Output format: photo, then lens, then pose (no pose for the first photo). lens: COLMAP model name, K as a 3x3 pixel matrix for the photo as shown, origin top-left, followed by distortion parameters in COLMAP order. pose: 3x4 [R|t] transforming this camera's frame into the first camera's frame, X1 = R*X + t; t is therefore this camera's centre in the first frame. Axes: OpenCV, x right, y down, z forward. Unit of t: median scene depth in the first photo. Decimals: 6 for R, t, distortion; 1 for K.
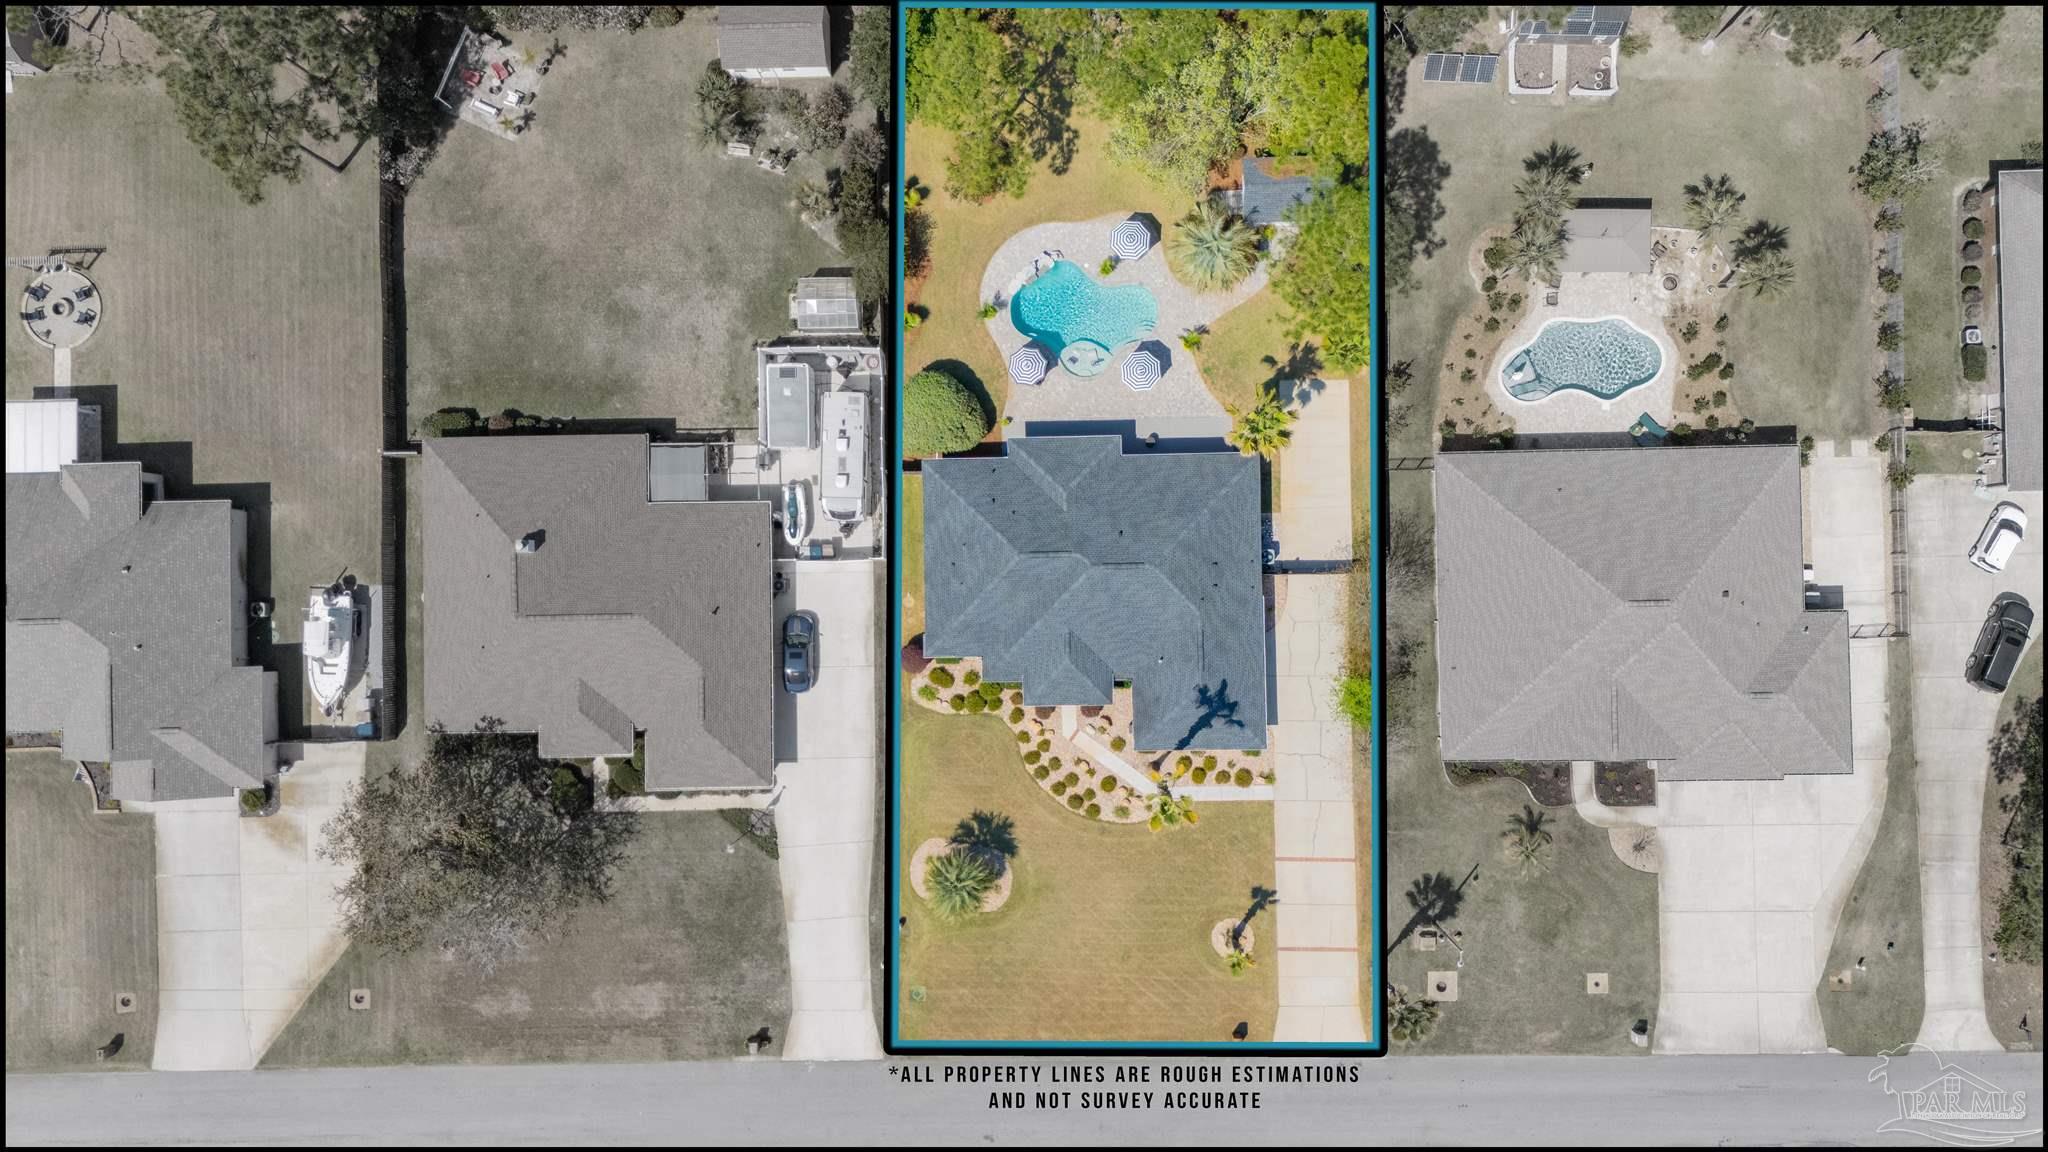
lens RADIAL K [[1490.9, 0, 1033.8], [0, 1490.9, 571.6], [0, 0, 1]] dist [0.093119, -0.129094]
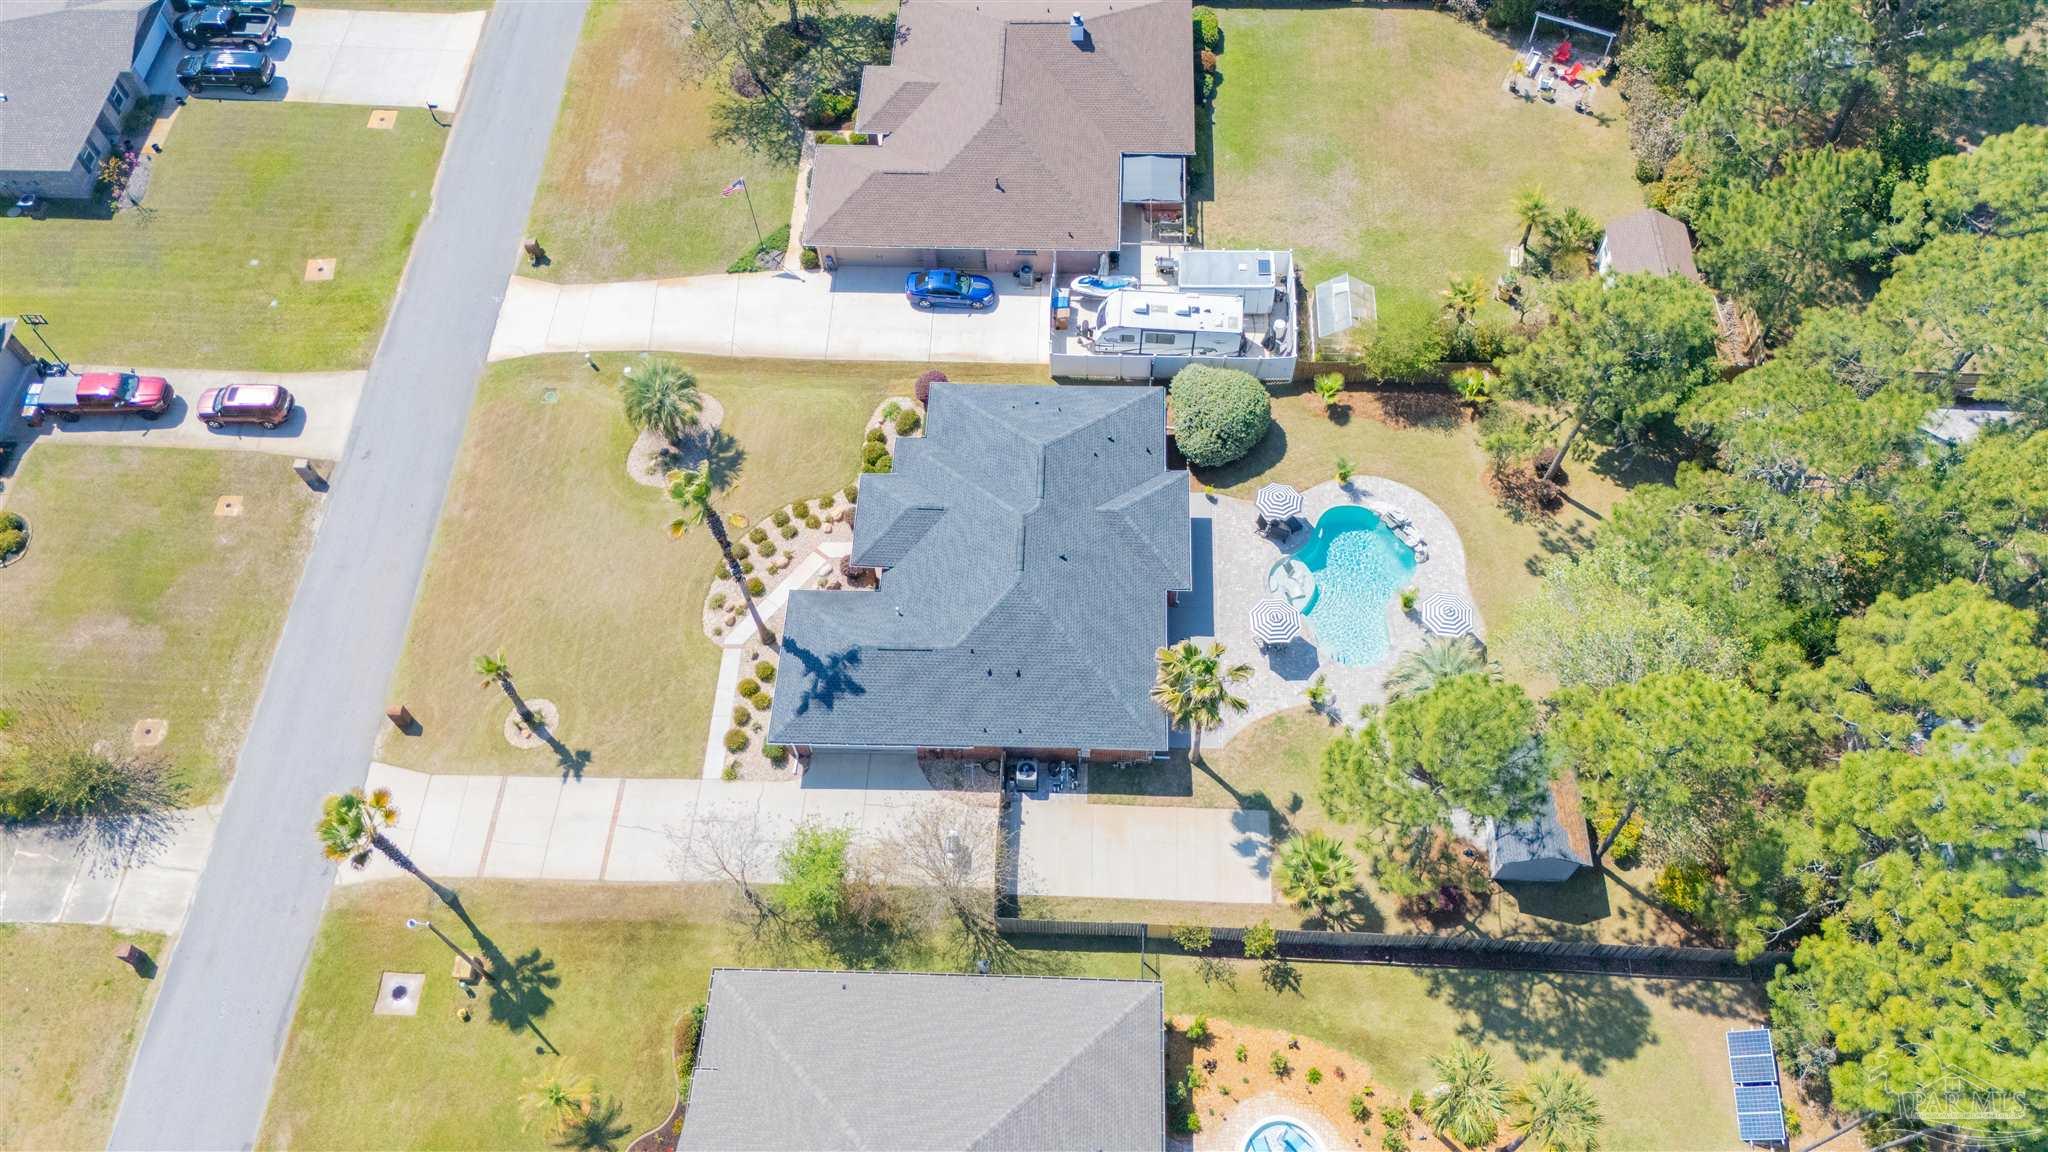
lens RADIAL K [[1492.6, 0, 1029.0], [0, 1492.6, 583.9], [0, 0, 1]] dist [0.089938, -0.126236]
pose [[-0.056588, 0.869368, -0.490914, 0.431344], [-0.997489, -0.028260, 0.064936, -0.055701], [0.042580, 0.493356, 0.868784, 0.306877]]
